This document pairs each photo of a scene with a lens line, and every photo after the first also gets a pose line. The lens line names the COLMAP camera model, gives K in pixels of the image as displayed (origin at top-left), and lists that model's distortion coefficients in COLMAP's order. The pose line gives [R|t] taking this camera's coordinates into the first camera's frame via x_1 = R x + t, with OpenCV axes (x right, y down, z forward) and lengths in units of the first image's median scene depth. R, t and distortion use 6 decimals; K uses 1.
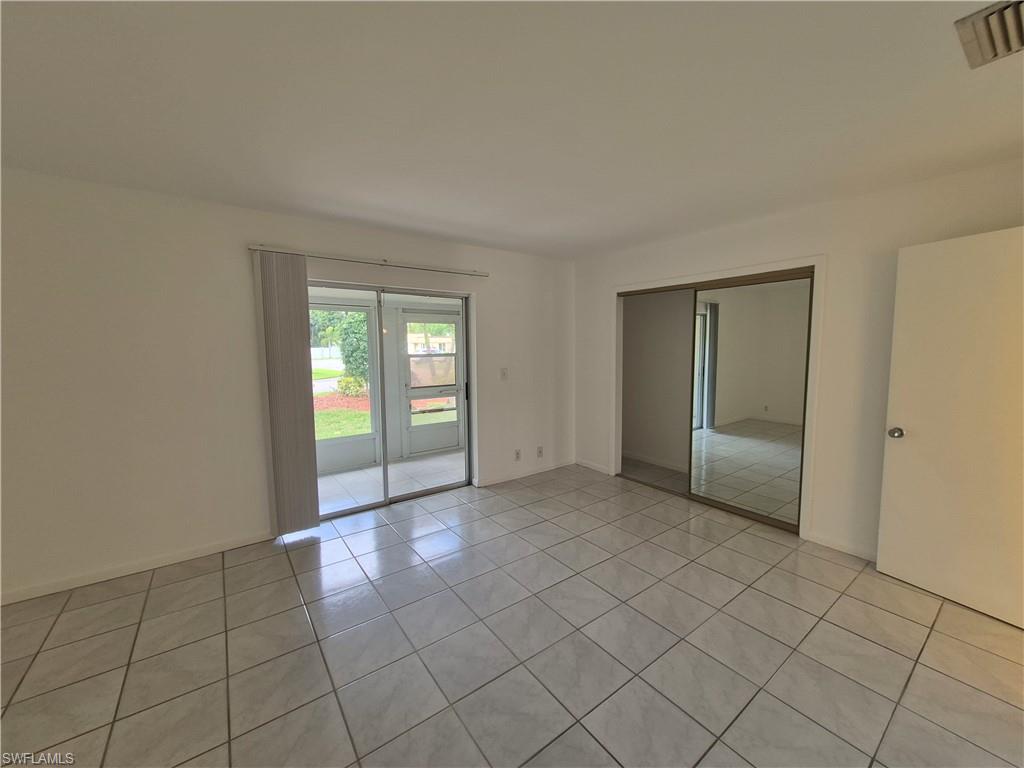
lens RADIAL K [[399.6, 0, 521.1], [0, 399.6, 376.6], [0, 0, 1]] dist [0.003675, 0.000351]
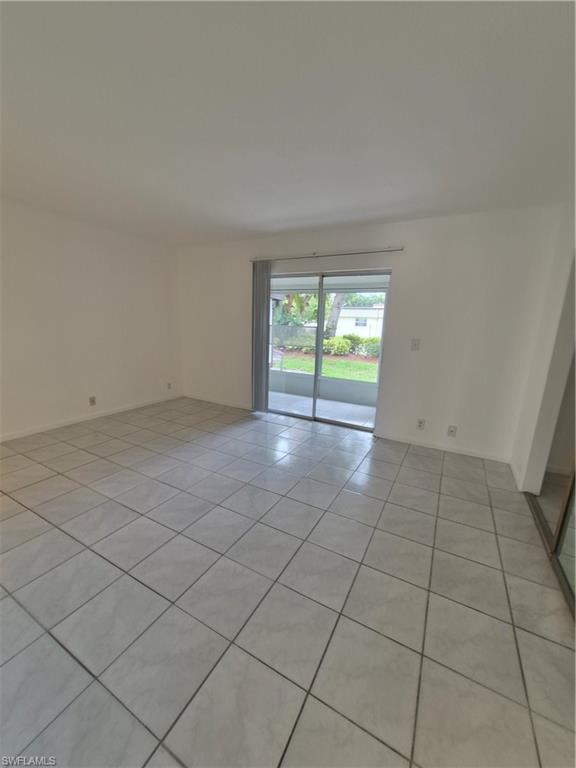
lens RADIAL K [[299.7, 0, 288.2], [0, 299.7, 389.2], [0, 0, 1]] dist [0.003675, 0.000351]
pose [[0.402512, 0.211869, -0.890559, 0.655088], [-0.098346, 0.977226, 0.188037, -0.006973], [0.910117, 0.011895, 0.414181, 0.449370]]
